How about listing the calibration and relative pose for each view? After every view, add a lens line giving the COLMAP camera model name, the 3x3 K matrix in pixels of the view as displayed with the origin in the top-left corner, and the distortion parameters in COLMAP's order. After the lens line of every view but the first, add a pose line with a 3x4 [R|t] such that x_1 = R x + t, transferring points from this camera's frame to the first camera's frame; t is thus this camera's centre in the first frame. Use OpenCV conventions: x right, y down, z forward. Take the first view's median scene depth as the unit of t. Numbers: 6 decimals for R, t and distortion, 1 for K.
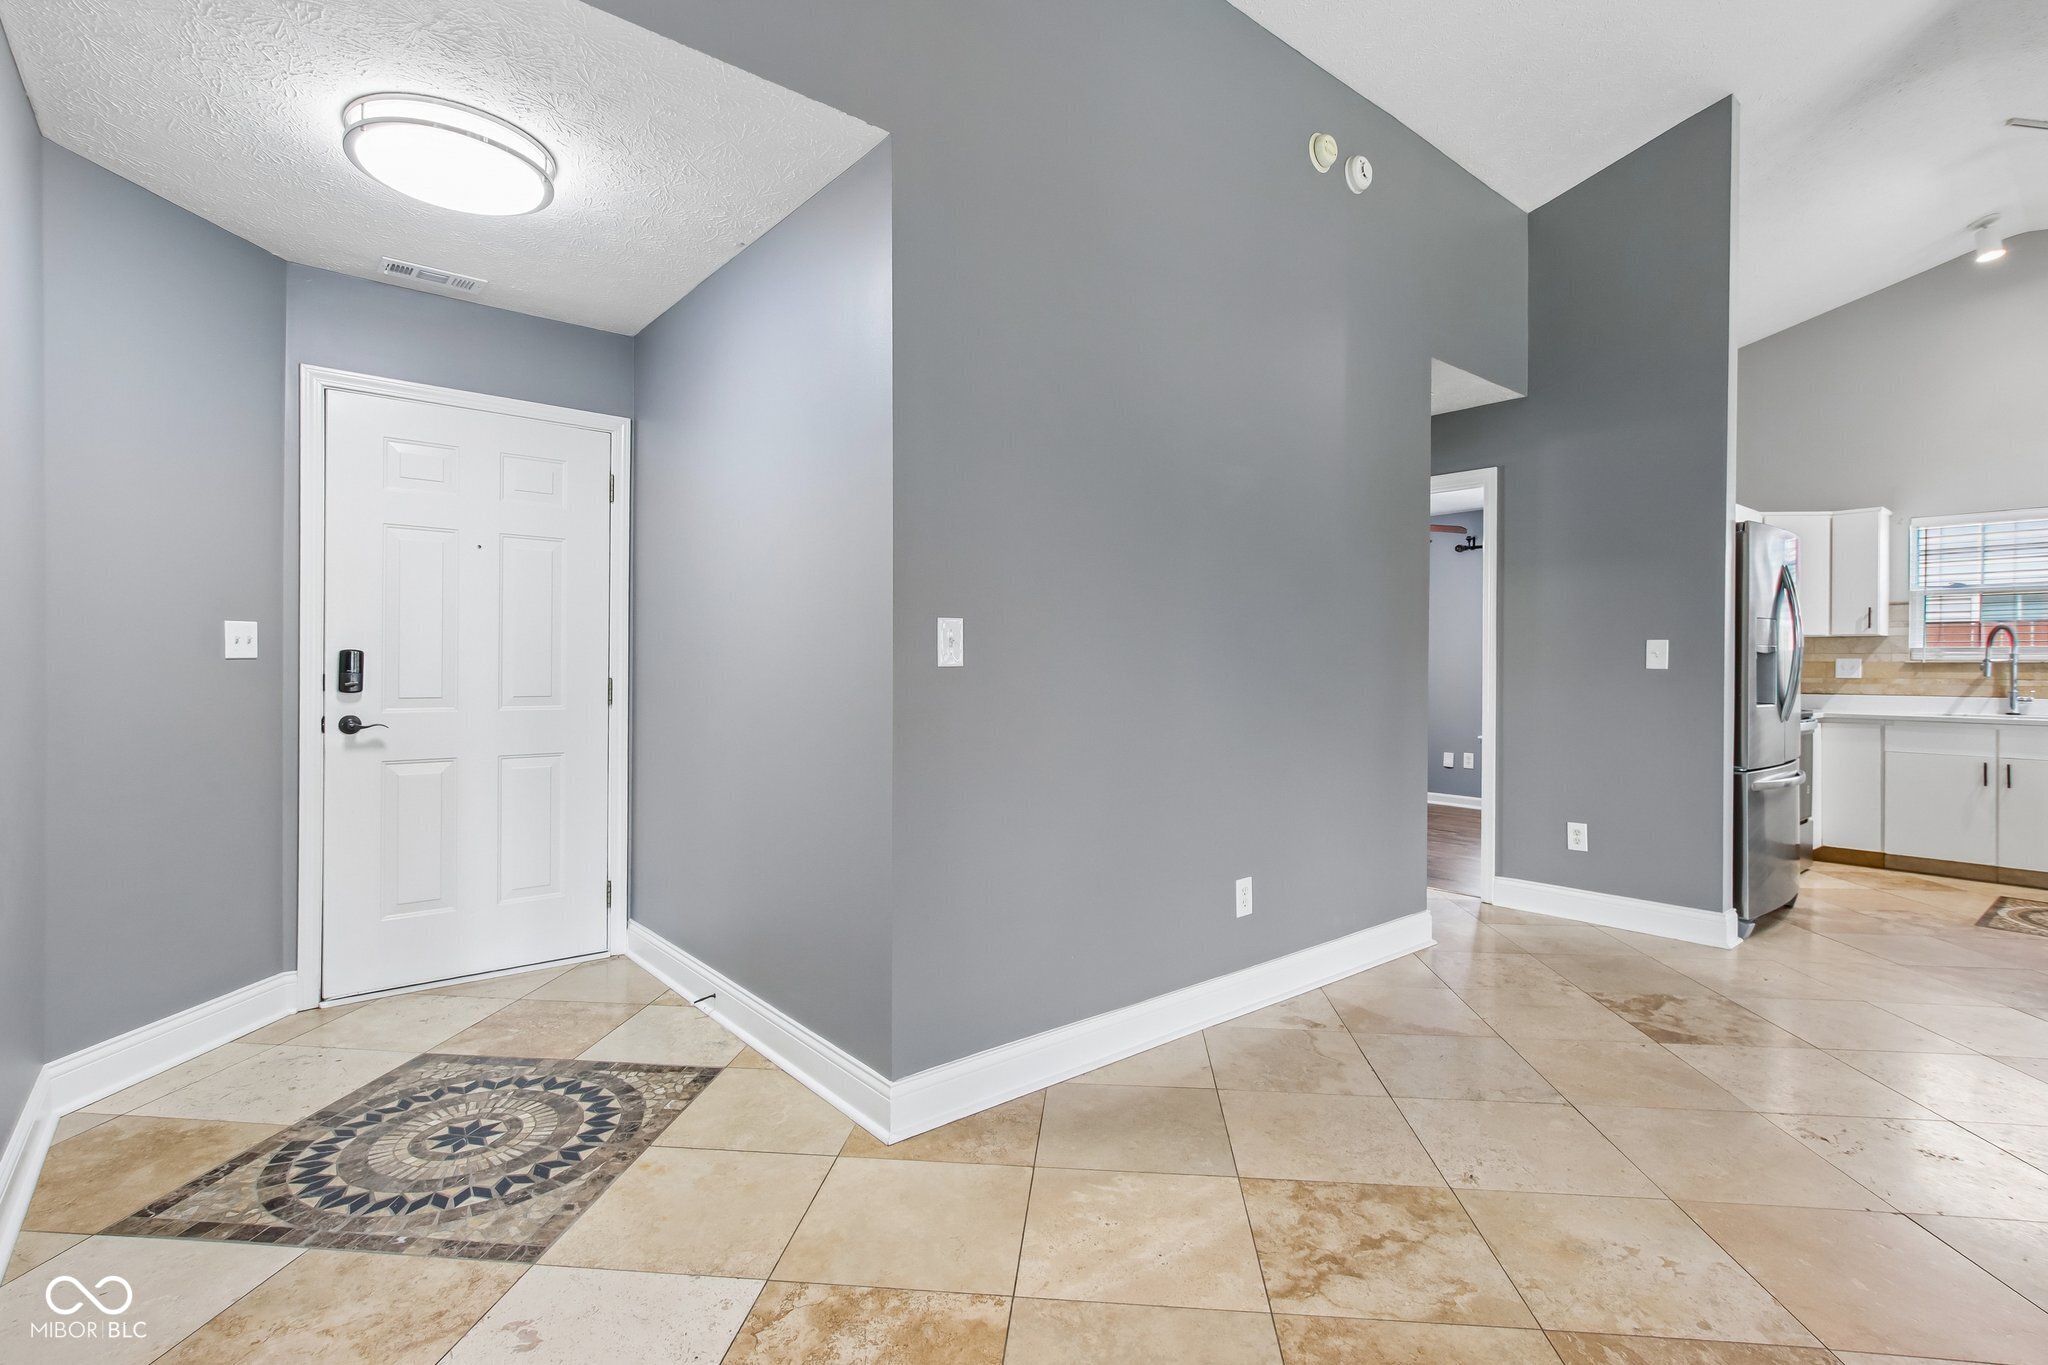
lens RADIAL K [[970.4, 0, 1021.9], [0, 970.4, 666.0], [0, 0, 1]] dist [-0.003567, 0.000545]
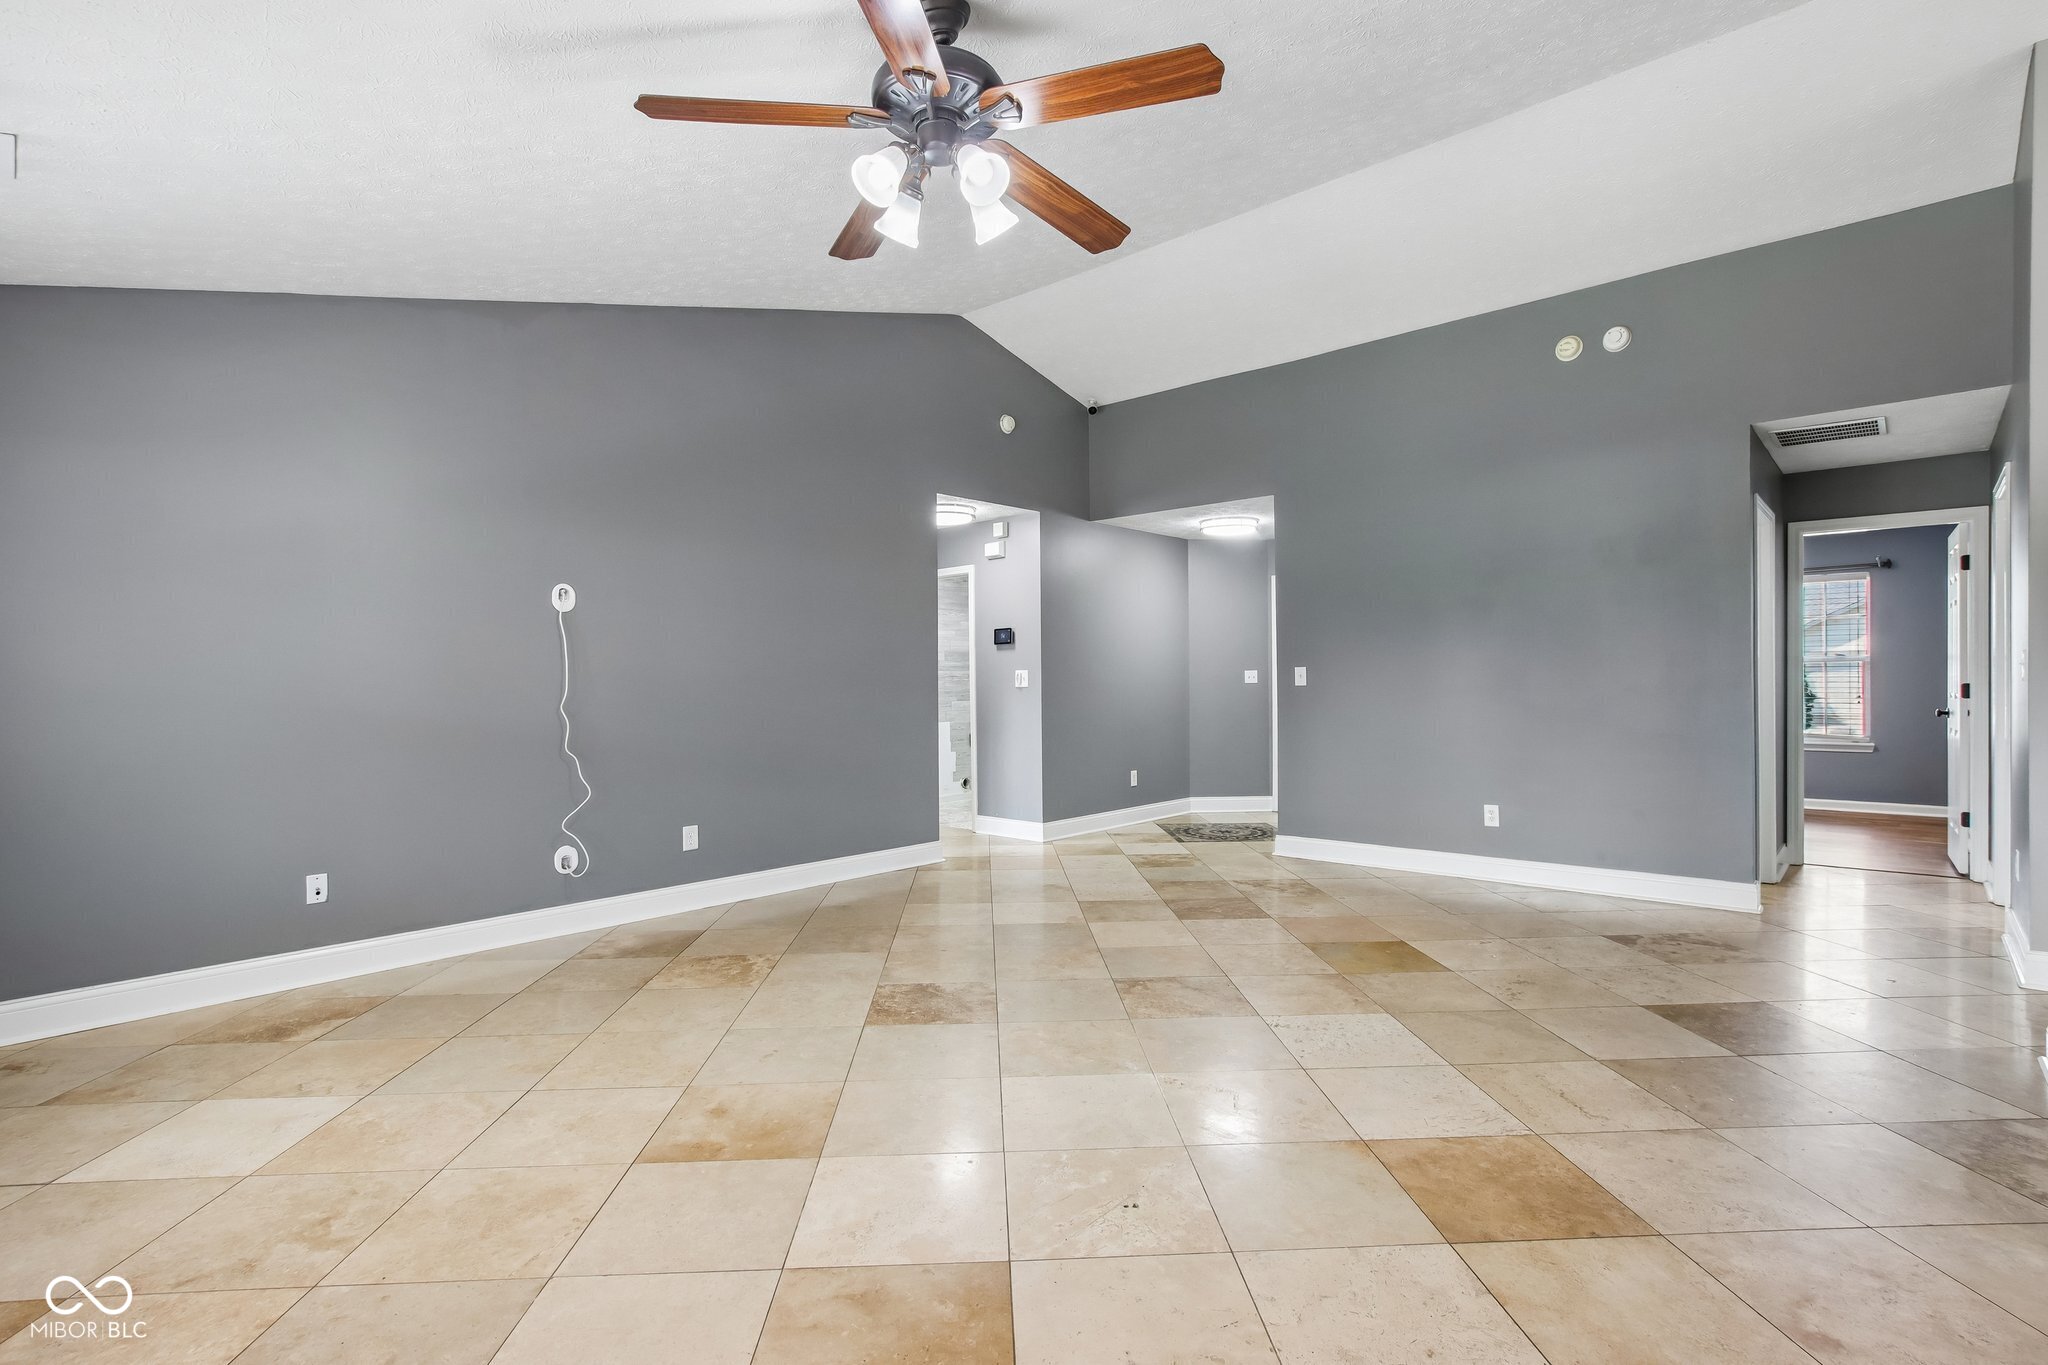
lens RADIAL K [[970.6, 0, 1031.7], [0, 970.6, 685.5], [0, 0, 1]] dist [-0.010337, 0.006898]
pose [[0.144031, -0.003829, -0.989566, 2.286966], [0.009429, 0.999952, -0.002497, 0.000146], [0.989528, -0.008971, 0.144060, -0.087982]]
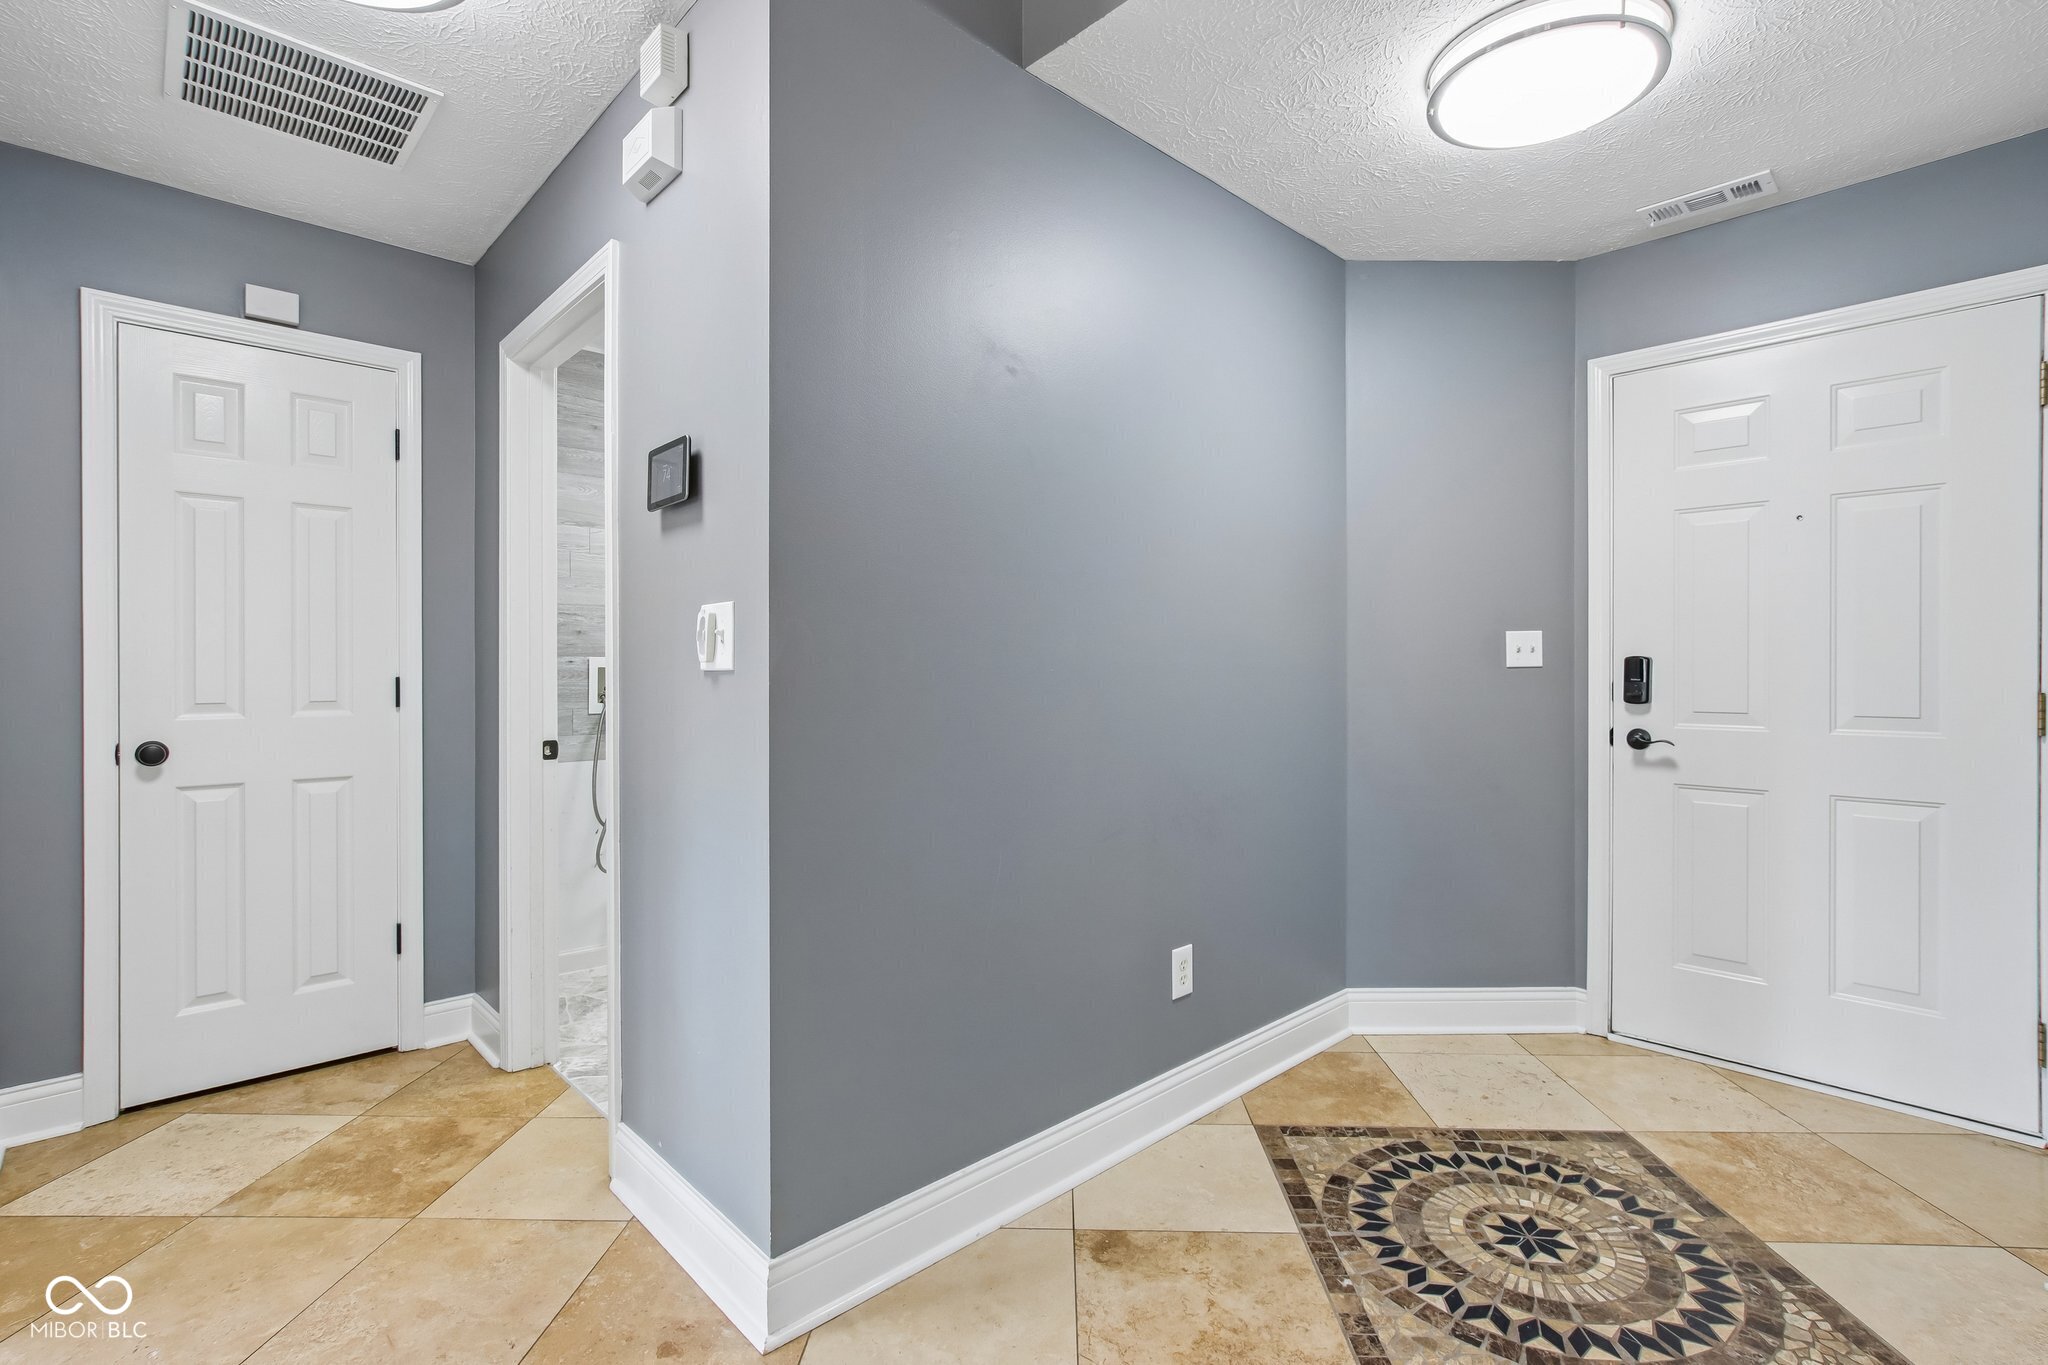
lens RADIAL K [[950.8, 0, 1026.5], [0, 950.8, 675.8], [0, 0, 1]] dist [-0.003452, 0.000969]
pose [[0.067036, 0.000005, -0.997751, 0.191849], [0.000789, 1.000000, 0.000058, 0.001192], [0.997750, -0.000791, 0.067036, 0.462804]]
